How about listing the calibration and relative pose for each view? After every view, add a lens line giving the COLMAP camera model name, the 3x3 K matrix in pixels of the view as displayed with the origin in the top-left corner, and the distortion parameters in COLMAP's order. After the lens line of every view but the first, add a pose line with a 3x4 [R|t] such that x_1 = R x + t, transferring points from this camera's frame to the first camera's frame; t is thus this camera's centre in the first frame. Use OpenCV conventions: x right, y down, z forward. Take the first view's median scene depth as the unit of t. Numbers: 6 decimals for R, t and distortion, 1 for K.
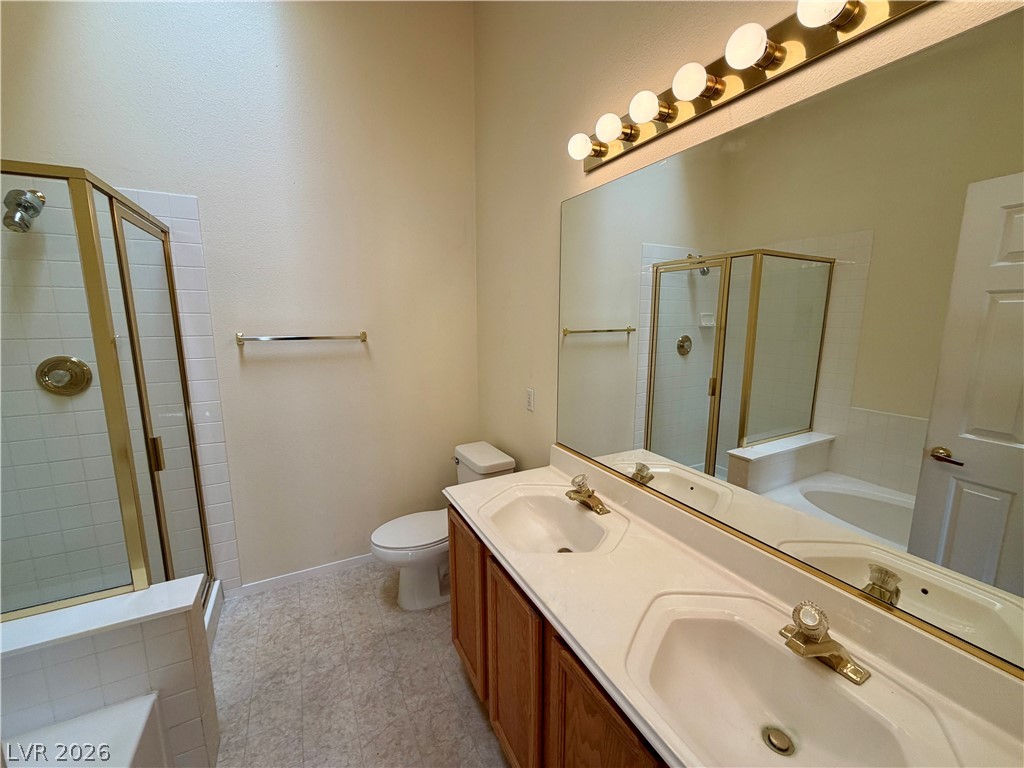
lens RADIAL K [[403.0, 0, 512.0], [0, 403.0, 384.0], [0, 0, 1]] dist [0.001233, 0.000150]
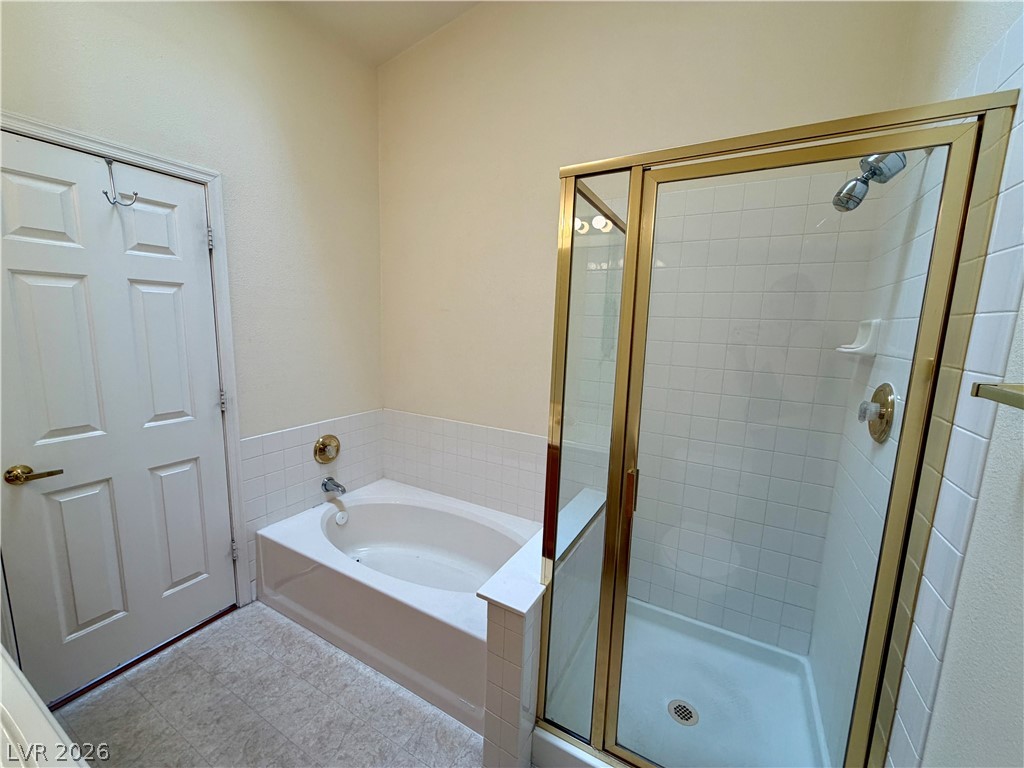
lens RADIAL K [[403.0, 0, 512.0], [0, 403.0, 384.0], [0, 0, 1]] dist [0.001233, 0.000150]
pose [[-0.834800, 0.058576, -0.547429, -0.171064], [-0.114852, 0.953919, 0.277214, -0.260619], [0.538441, 0.294292, -0.789604, 1.680142]]
